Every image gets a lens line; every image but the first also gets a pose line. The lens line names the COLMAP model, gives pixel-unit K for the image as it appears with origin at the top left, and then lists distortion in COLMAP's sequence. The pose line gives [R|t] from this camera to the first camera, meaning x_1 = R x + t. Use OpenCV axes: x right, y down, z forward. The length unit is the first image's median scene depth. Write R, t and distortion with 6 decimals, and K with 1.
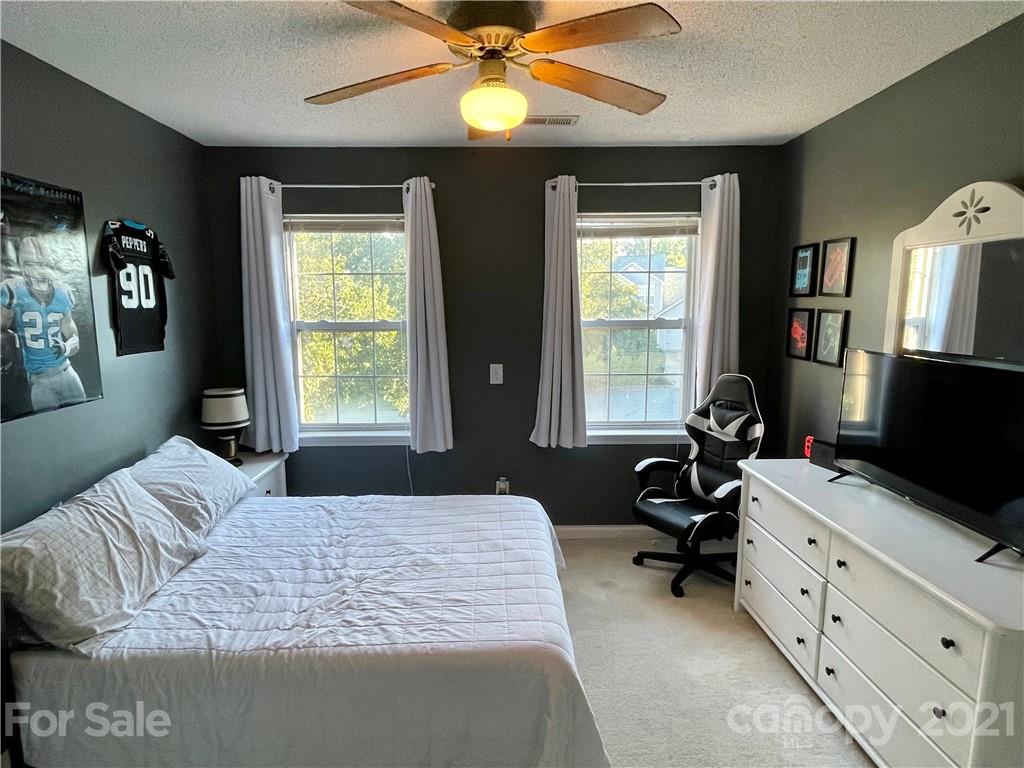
lens RADIAL K [[570.3, 0, 512.0], [0, 570.3, 384.0], [0, 0, 1]] dist [0.003216, -0.004310]
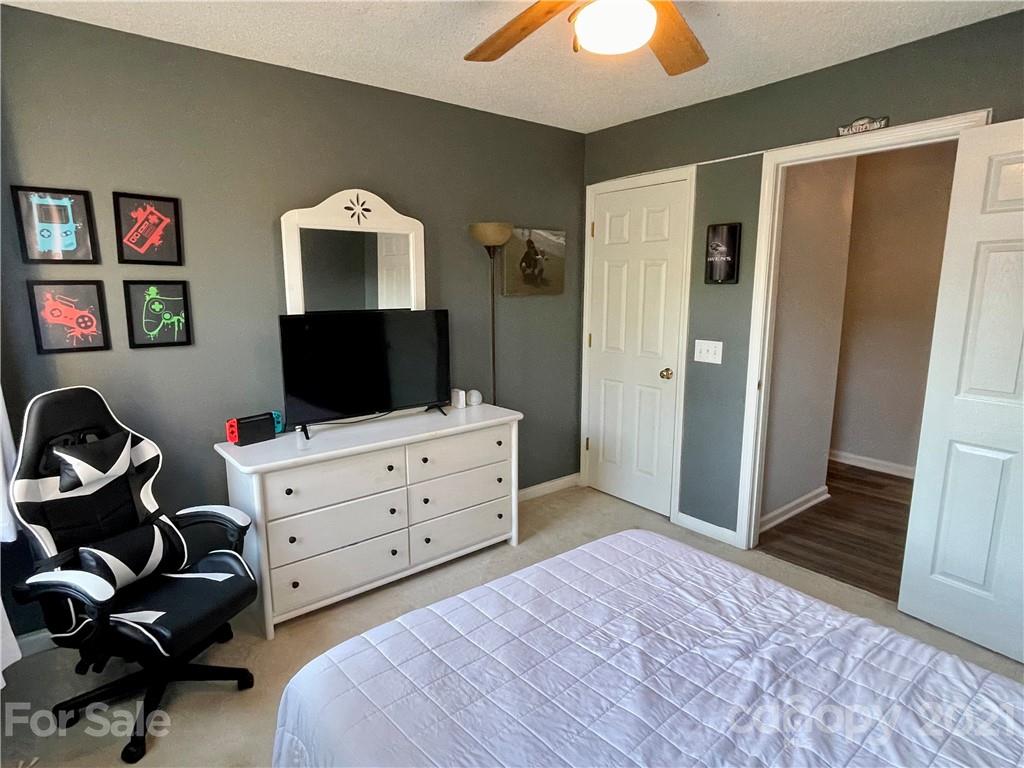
lens RADIAL K [[570.3, 0, 512.0], [0, 570.3, 384.0], [0, 0, 1]] dist [0.003216, -0.004310]
pose [[-0.592214, -0.139915, 0.793541, -0.426206], [0.120645, 0.958312, 0.259004, -0.138011], [-0.796698, 0.249122, -0.550645, 1.074179]]
